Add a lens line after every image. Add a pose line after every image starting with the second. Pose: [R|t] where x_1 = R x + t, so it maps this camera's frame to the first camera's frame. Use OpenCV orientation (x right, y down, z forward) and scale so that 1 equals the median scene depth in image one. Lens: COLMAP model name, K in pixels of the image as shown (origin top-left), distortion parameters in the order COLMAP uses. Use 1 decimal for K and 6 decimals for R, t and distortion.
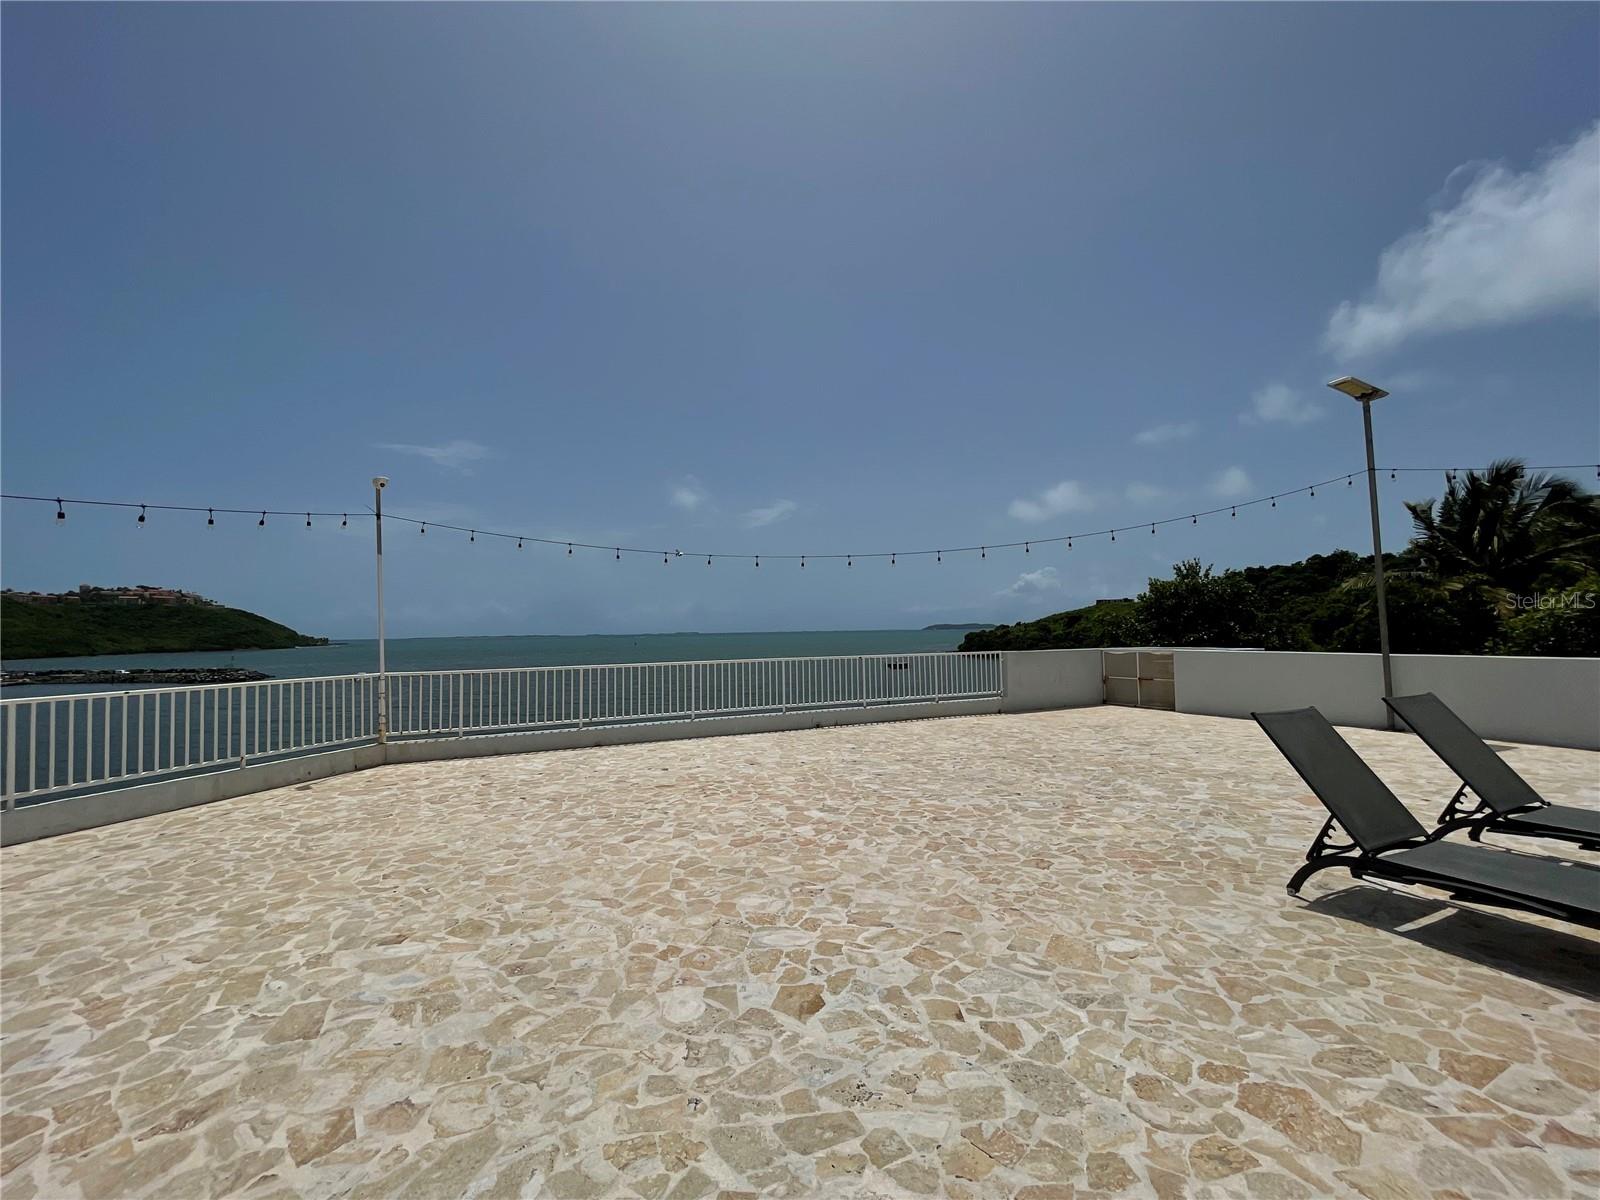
lens RADIAL K [[634.3, 0, 803.1], [0, 634.3, 610.8], [0, 0, 1]] dist [-0.000391, 0.000362]
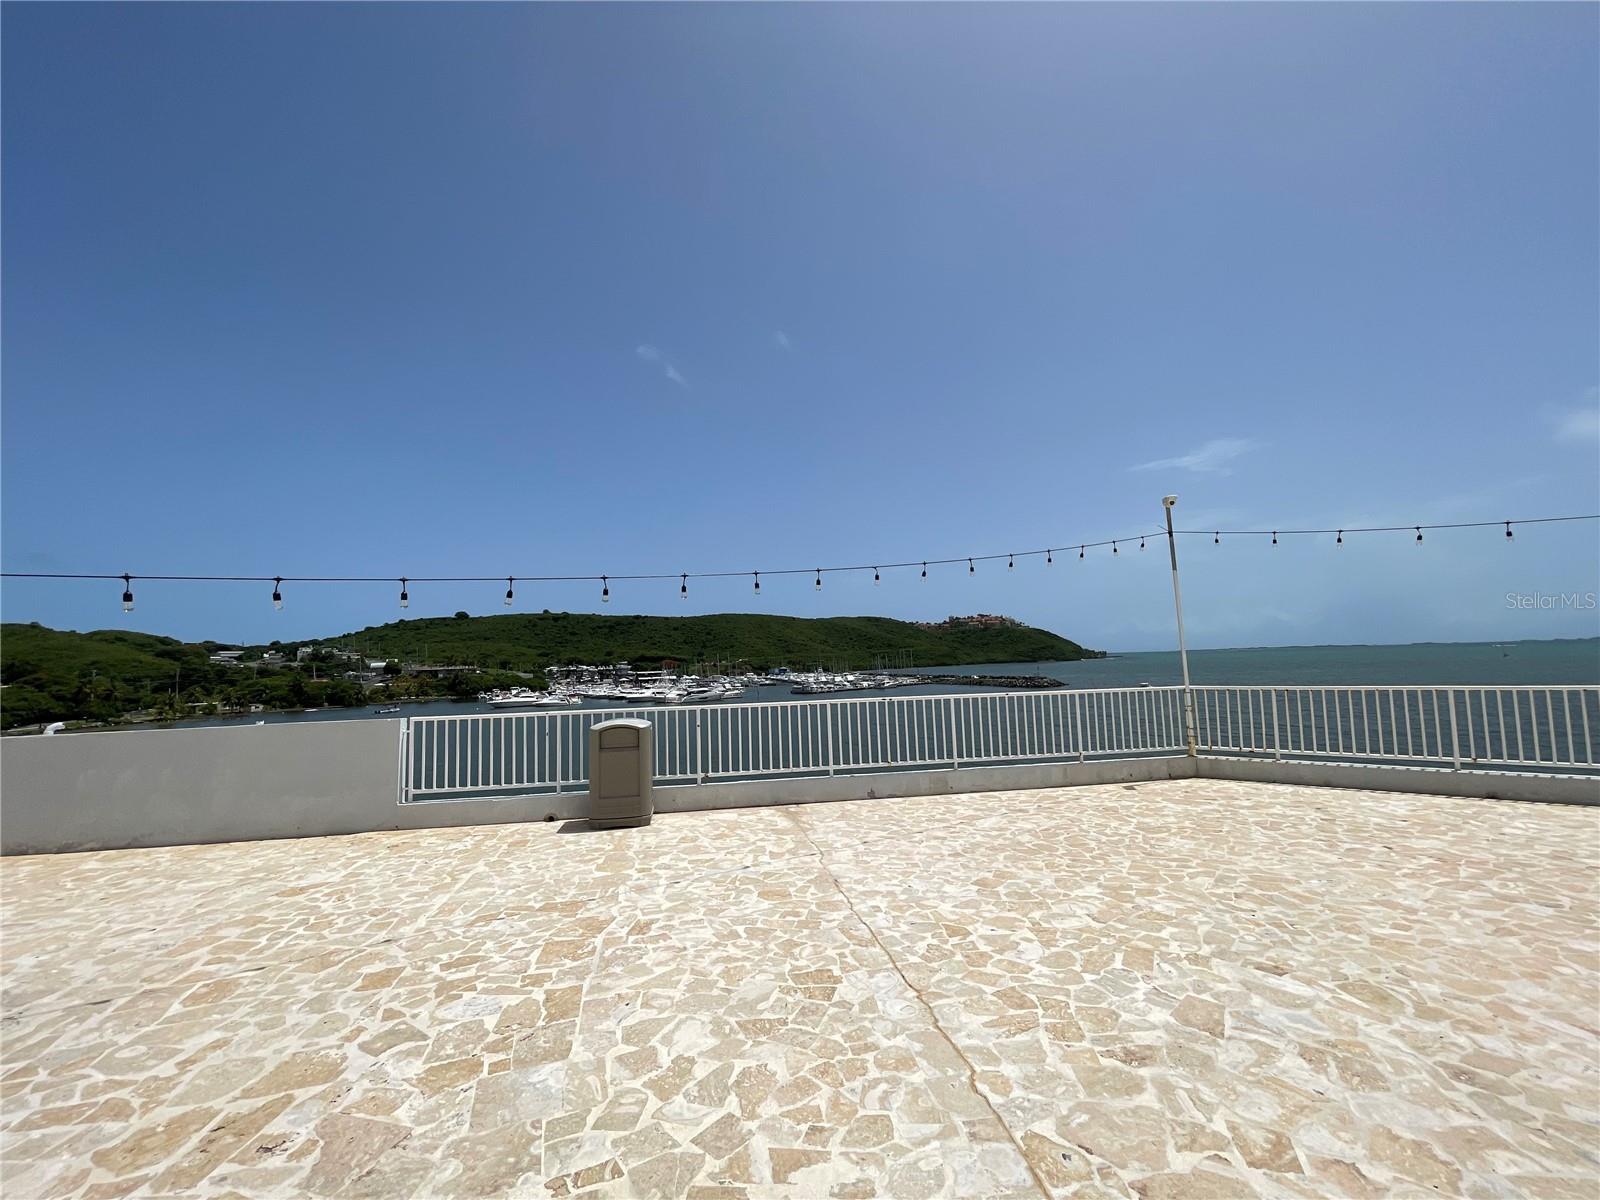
lens RADIAL K [[644.2, 0, 799.6], [0, 644.2, 610.4], [0, 0, 1]] dist [0.000110, -0.001075]
pose [[0.479465, -0.068642, -0.874872, -0.074036], [0.052452, 0.997395, -0.049510, -0.005966], [0.875992, -0.022150, 0.481816, -0.055699]]
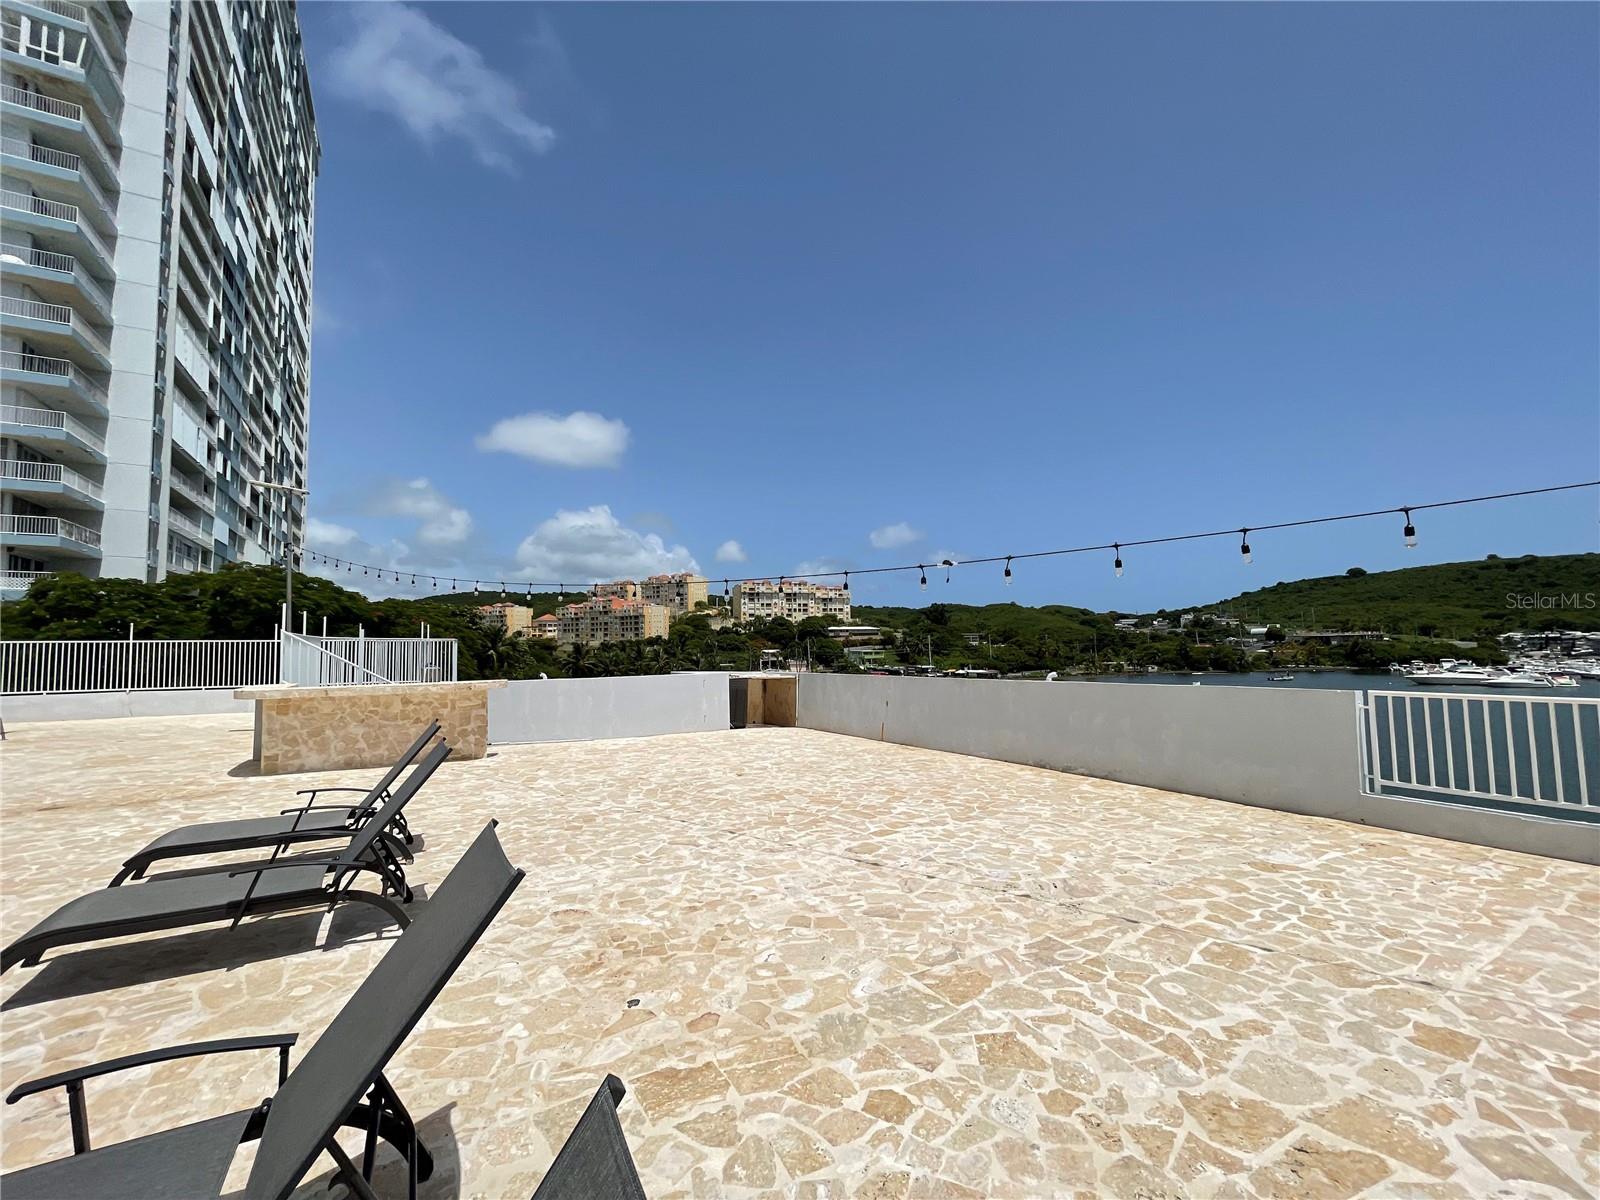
lens RADIAL K [[634.3, 0, 803.1], [0, 634.3, 610.8], [0, 0, 1]] dist [-0.000391, 0.000362]
pose [[-0.629331, -0.020540, -0.776866, -0.196191], [0.052766, 0.996214, -0.069085, -0.003644], [0.775344, -0.084470, -0.625865, -0.174712]]
